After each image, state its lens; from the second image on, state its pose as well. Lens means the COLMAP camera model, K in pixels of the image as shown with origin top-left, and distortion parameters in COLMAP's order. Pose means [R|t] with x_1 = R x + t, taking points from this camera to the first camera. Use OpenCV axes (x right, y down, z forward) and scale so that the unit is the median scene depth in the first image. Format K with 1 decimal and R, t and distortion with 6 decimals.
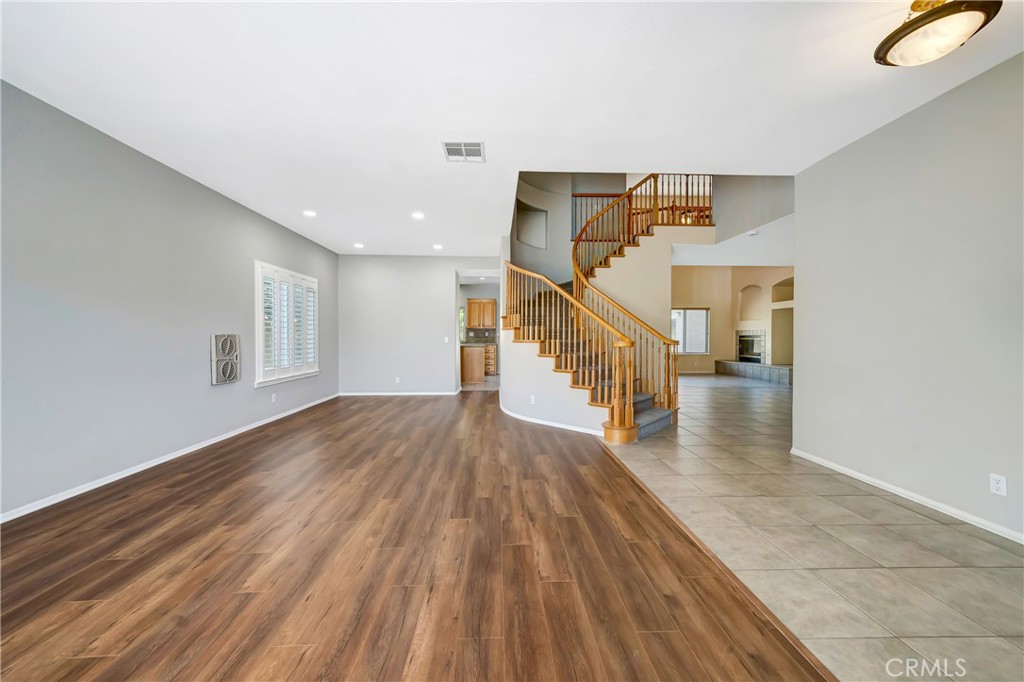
lens RADIAL K [[385.7, 0, 509.0], [0, 385.7, 330.9], [0, 0, 1]] dist [-0.007446, 0.001477]
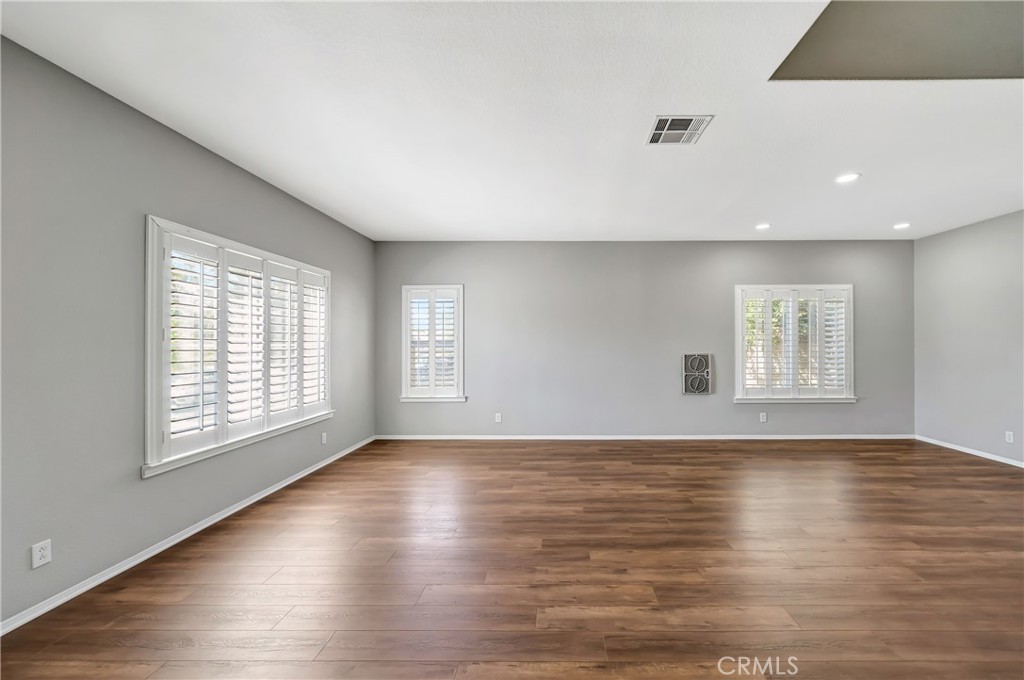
lens RADIAL K [[385.7, 0, 553.4], [0, 385.7, 338.1], [0, 0, 1]] dist [-0.007446, 0.001477]
pose [[-0.059223, -0.010373, -0.998191, 0.429995], [0.016843, 0.999793, -0.011389, -0.029647], [0.998103, -0.017487, -0.059036, 0.509189]]
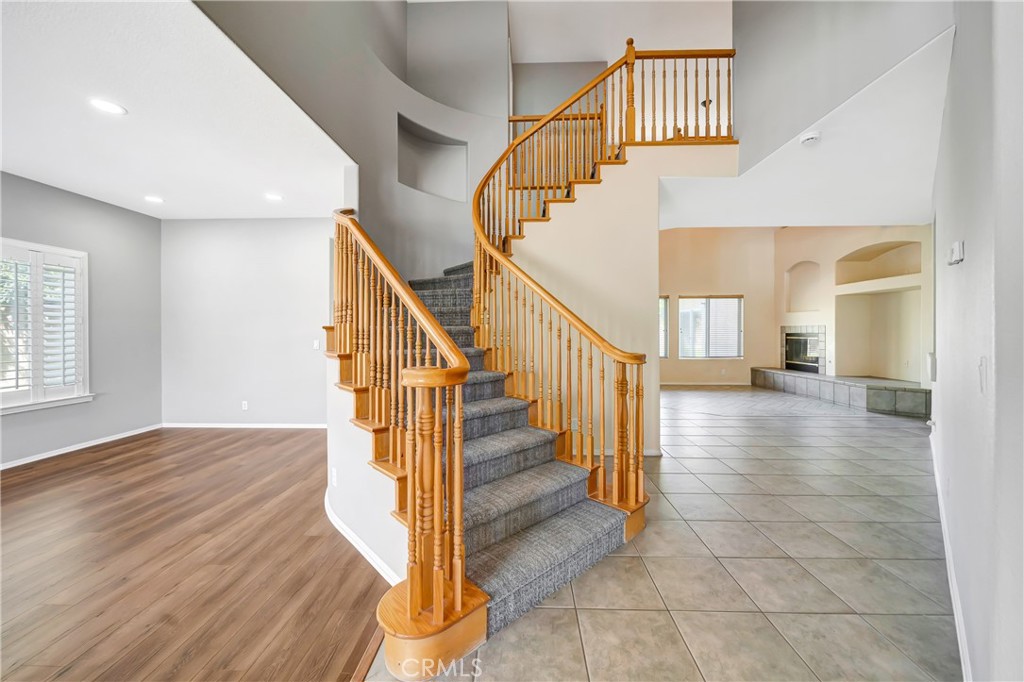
lens RADIAL K [[385.7, 0, 509.0], [0, 385.7, 330.0], [0, 0, 1]] dist [-0.007446, 0.001477]
pose [[0.996125, -0.004264, -0.087845, 0.315719], [0.005275, 0.999922, 0.011286, -0.010784], [0.087790, -0.011706, 0.996070, 0.517576]]
